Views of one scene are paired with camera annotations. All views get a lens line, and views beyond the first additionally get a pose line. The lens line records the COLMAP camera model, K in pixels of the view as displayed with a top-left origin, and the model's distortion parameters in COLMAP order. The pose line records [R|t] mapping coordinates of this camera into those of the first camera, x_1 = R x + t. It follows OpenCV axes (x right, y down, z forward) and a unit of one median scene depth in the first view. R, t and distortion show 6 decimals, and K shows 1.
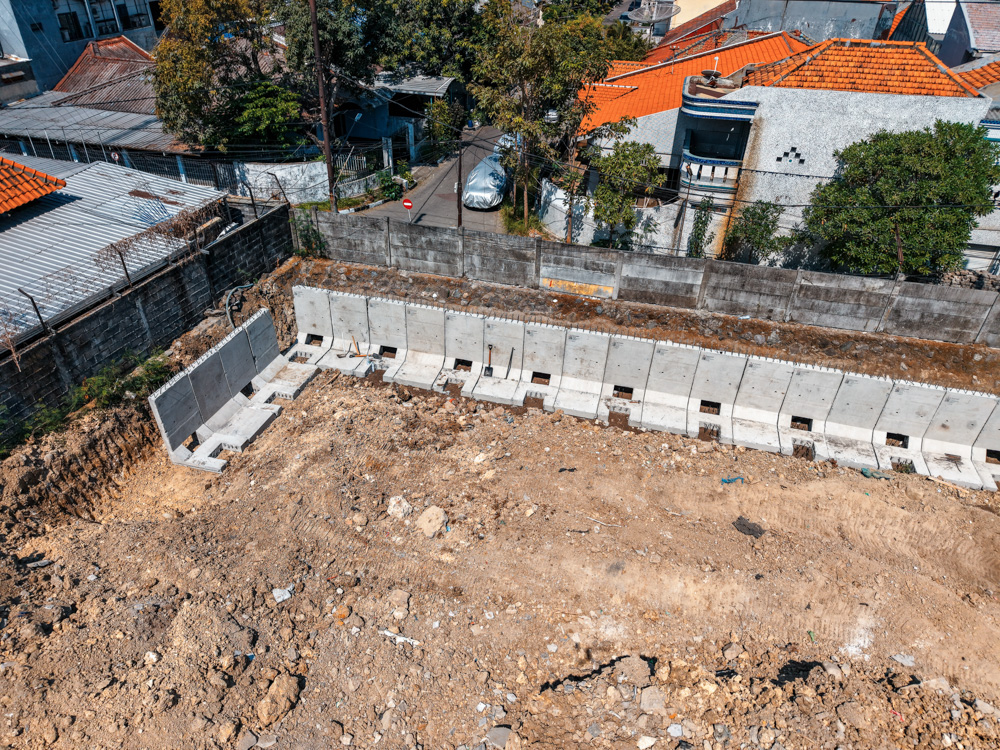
lens RADIAL K [[665.5, 0, 495.5], [0, 665.5, 390.1], [0, 0, 1]] dist [0.013991, -0.019619]
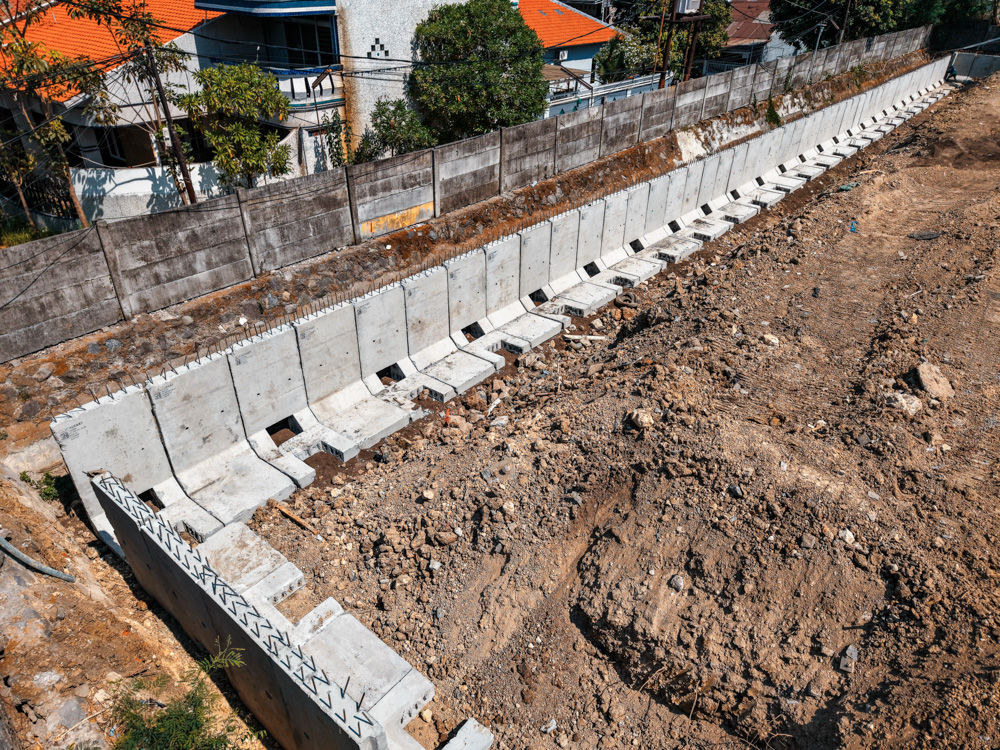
lens RADIAL K [[665.5, 0, 495.5], [0, 665.5, 390.1], [0, 0, 1]] dist [0.013991, -0.019619]
pose [[0.410435, -0.499872, 0.762673, -0.510907], [0.523192, 0.814099, 0.252020, -0.135828], [-0.746869, 0.295587, 0.595664, 0.558599]]
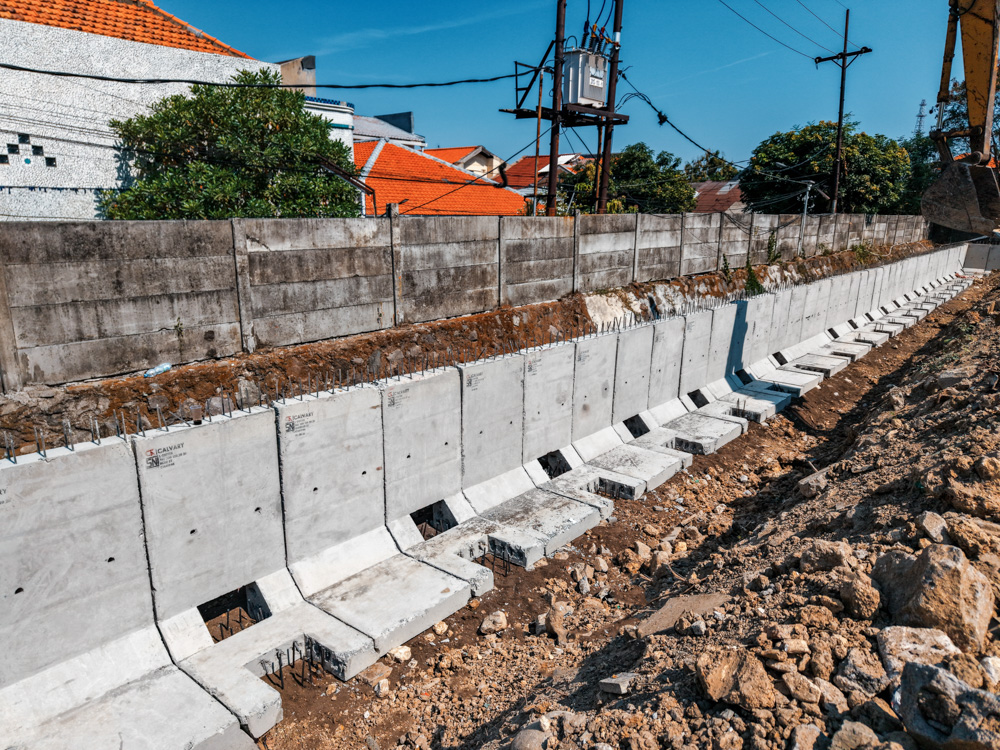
lens RADIAL K [[665.5, 0, 495.5], [0, 665.5, 390.1], [0, 0, 1]] dist [0.013991, -0.019619]
pose [[0.422637, -0.246473, 0.872141, 0.121327], [0.527094, 0.849669, -0.015305, 0.007100], [-0.737259, 0.466169, 0.489016, 0.673947]]
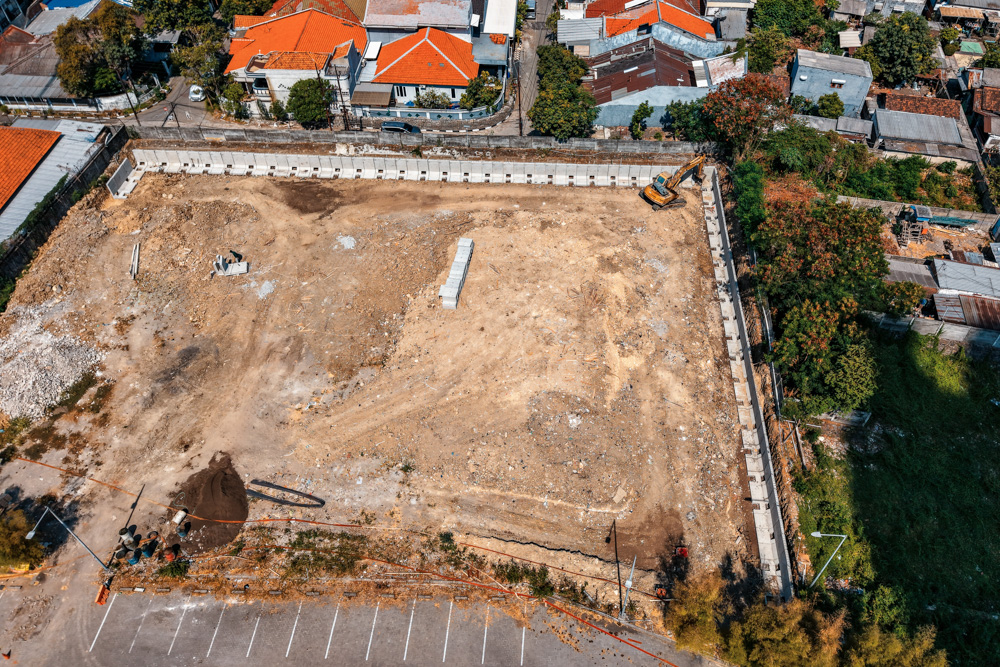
lens RADIAL K [[753.3, 0, 569.3], [0, 753.3, 297.4], [0, 0, 1]] dist [-0.005316, -0.001016]
pose [[0.966791, -0.176823, 0.184522, 1.138112], [0.135266, 0.966625, 0.217576, 0.055447], [-0.216836, -0.185391, 0.958443, -3.713326]]
